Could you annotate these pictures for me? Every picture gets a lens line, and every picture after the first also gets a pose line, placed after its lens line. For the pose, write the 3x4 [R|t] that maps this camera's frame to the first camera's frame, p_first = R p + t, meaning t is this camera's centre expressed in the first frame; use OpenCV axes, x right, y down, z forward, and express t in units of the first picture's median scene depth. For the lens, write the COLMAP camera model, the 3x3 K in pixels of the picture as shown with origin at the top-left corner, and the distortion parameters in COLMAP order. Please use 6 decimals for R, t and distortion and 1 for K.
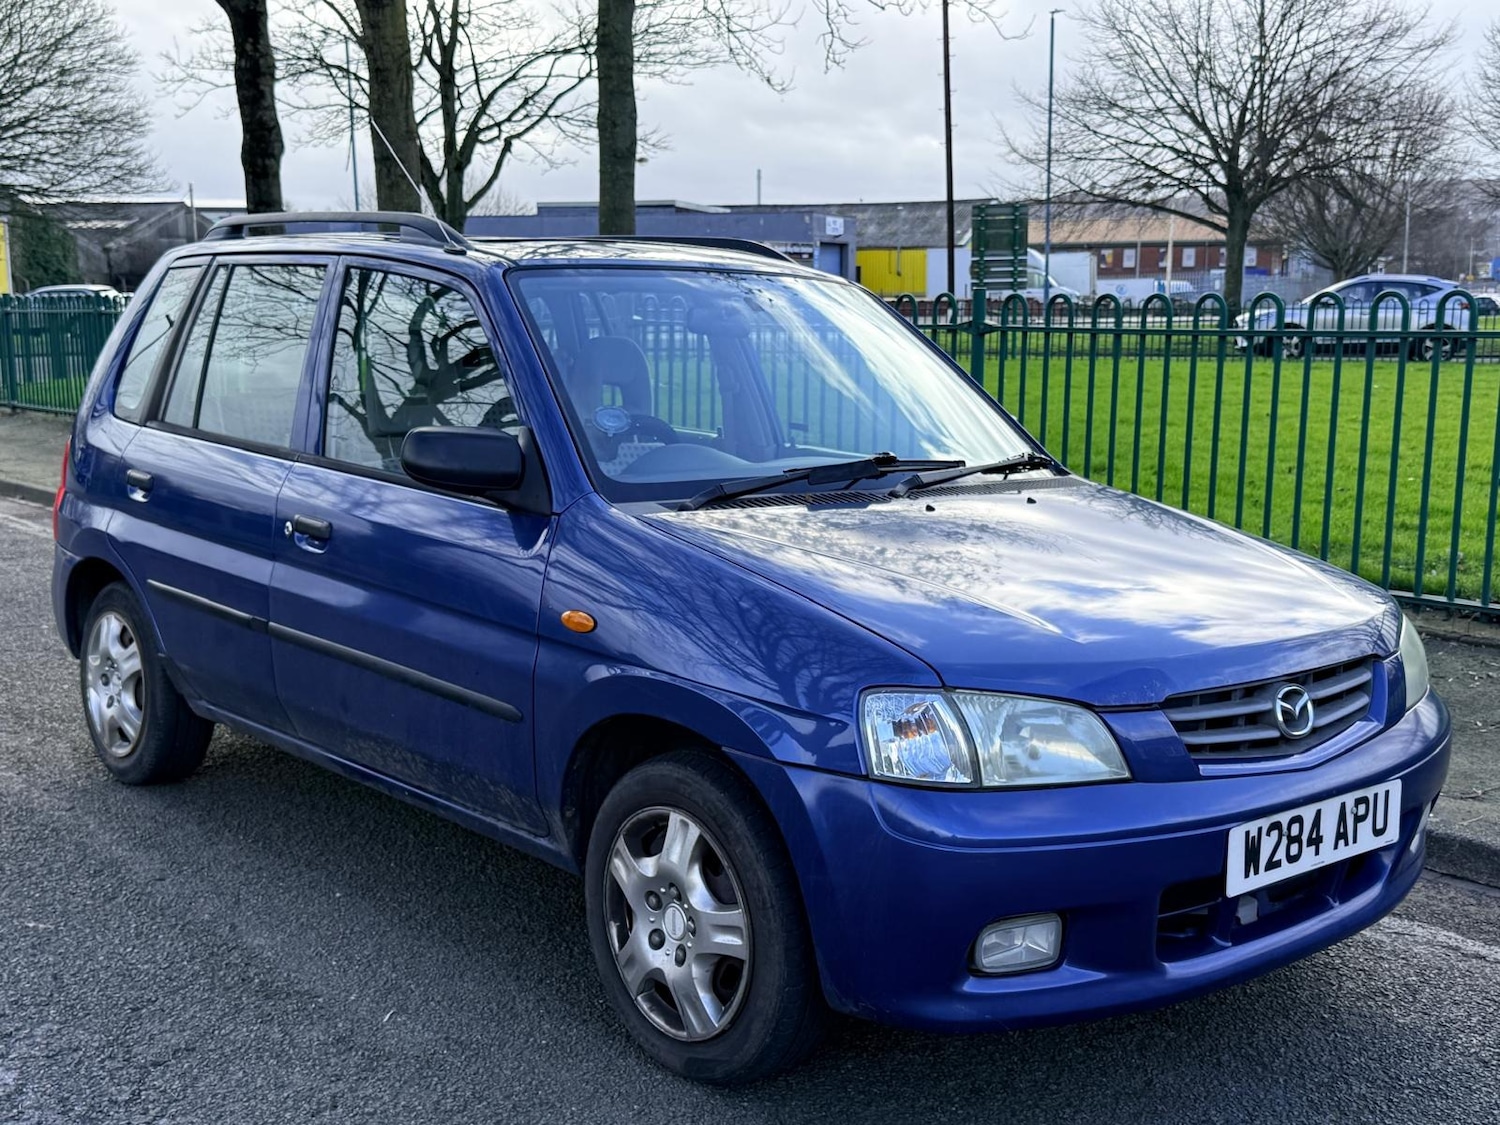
lens RADIAL K [[1735.8, 0, 750.0], [0, 1735.8, 562.5], [0, 0, 1]] dist [0.211031, -0.496818]
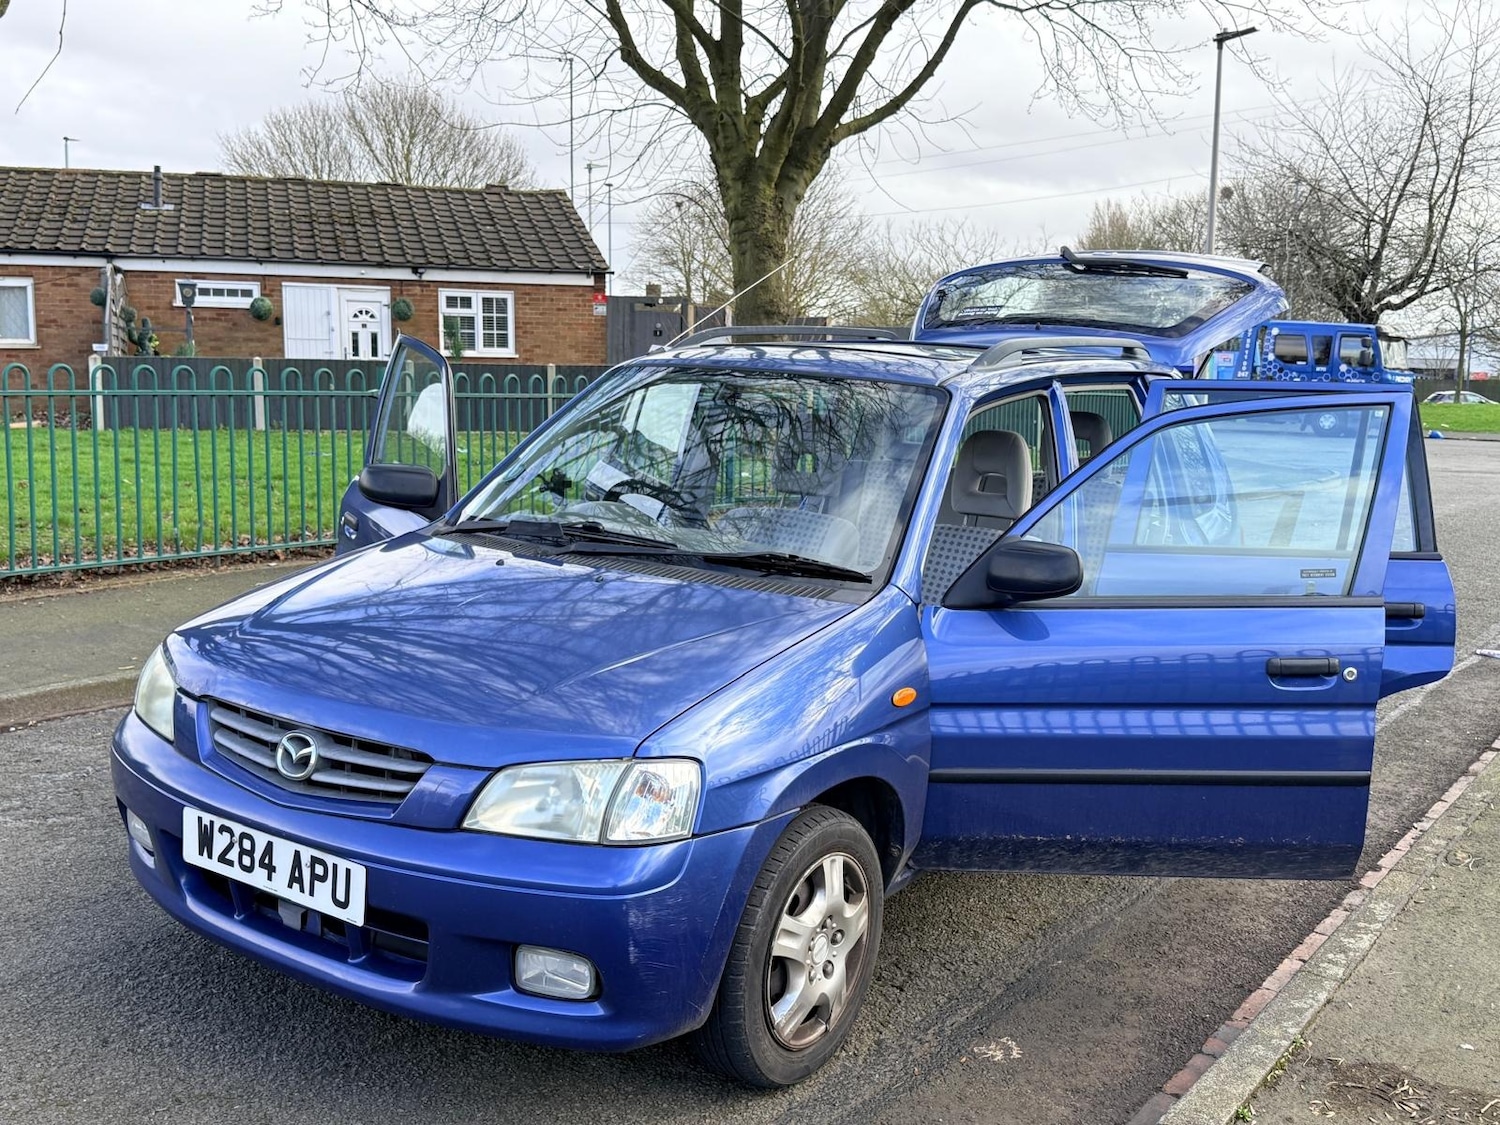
lens RADIAL K [[1533.7, 0, 750.0], [0, 1533.7, 562.5], [0, 0, 1]] dist [0.204526, -0.461419]
pose [[0.228405, 0.135234, -0.964128, 1.097591], [-0.173812, 0.980060, 0.096292, -0.153655], [0.957925, 0.145584, 0.247356, 0.834854]]
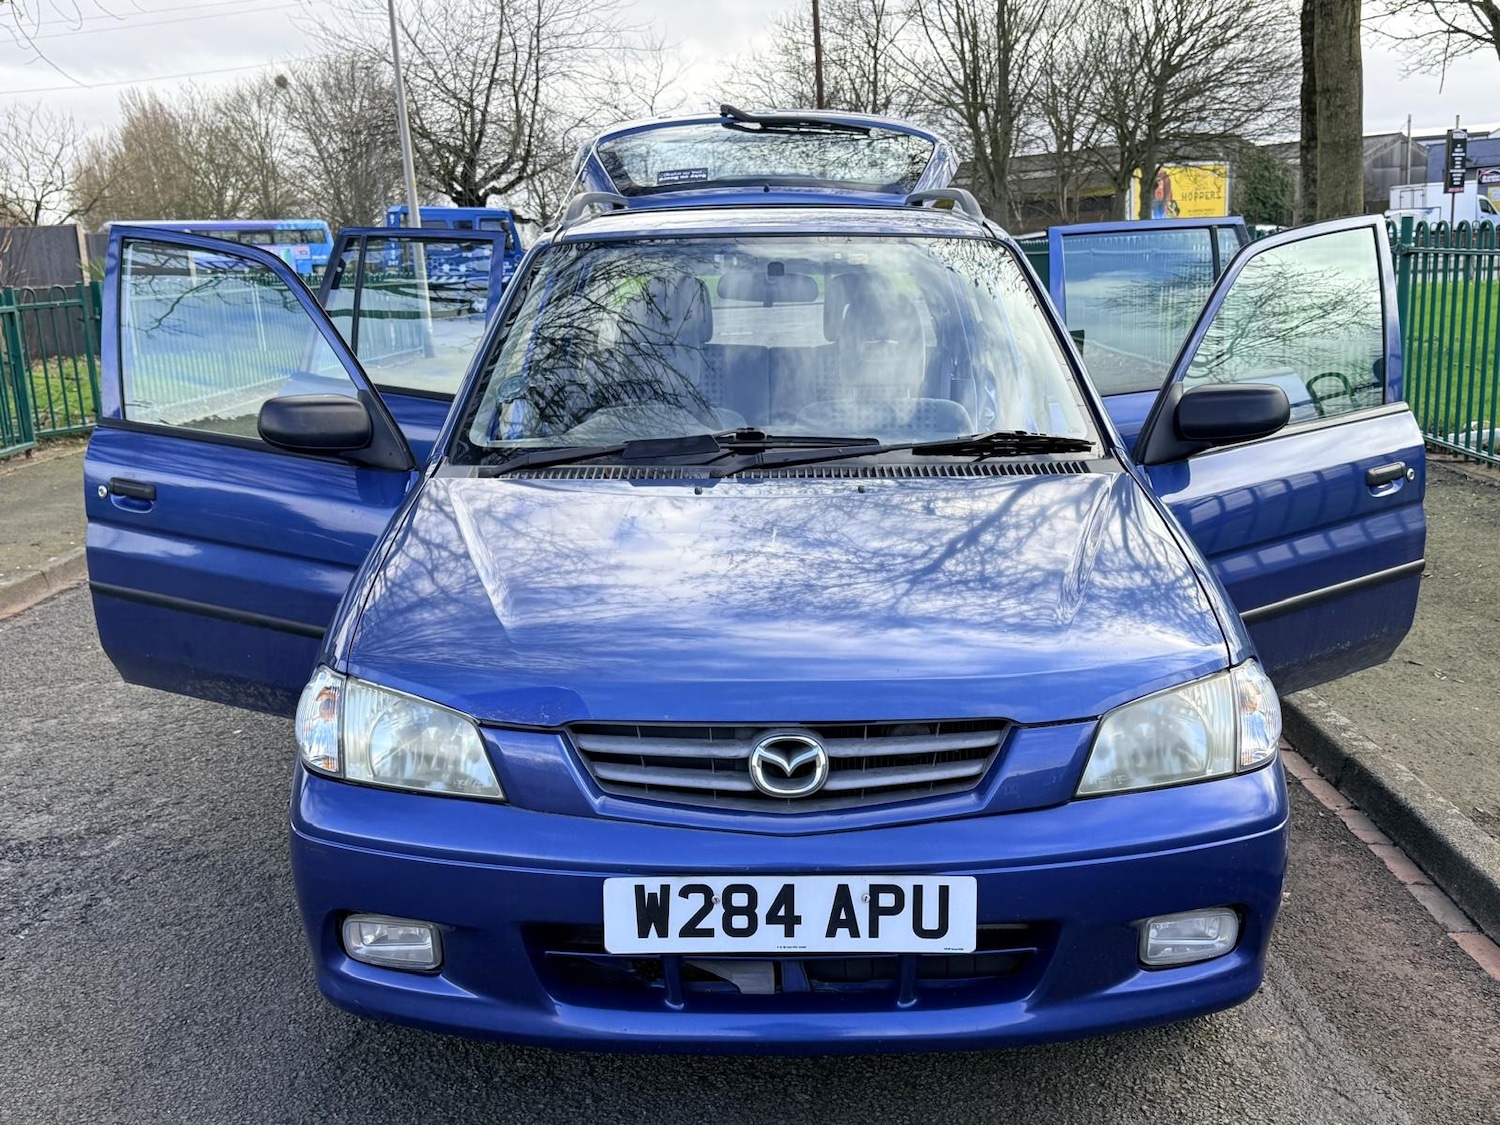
lens RADIAL K [[1533.7, 0, 750.0], [0, 1533.7, 562.5], [0, 0, 1]] dist [0.204526, -0.461419]
pose [[0.739425, 0.106407, -0.664777, 0.642658], [-0.063064, 0.994036, 0.088963, -0.064735], [0.670279, -0.023858, 0.741726, 0.359430]]
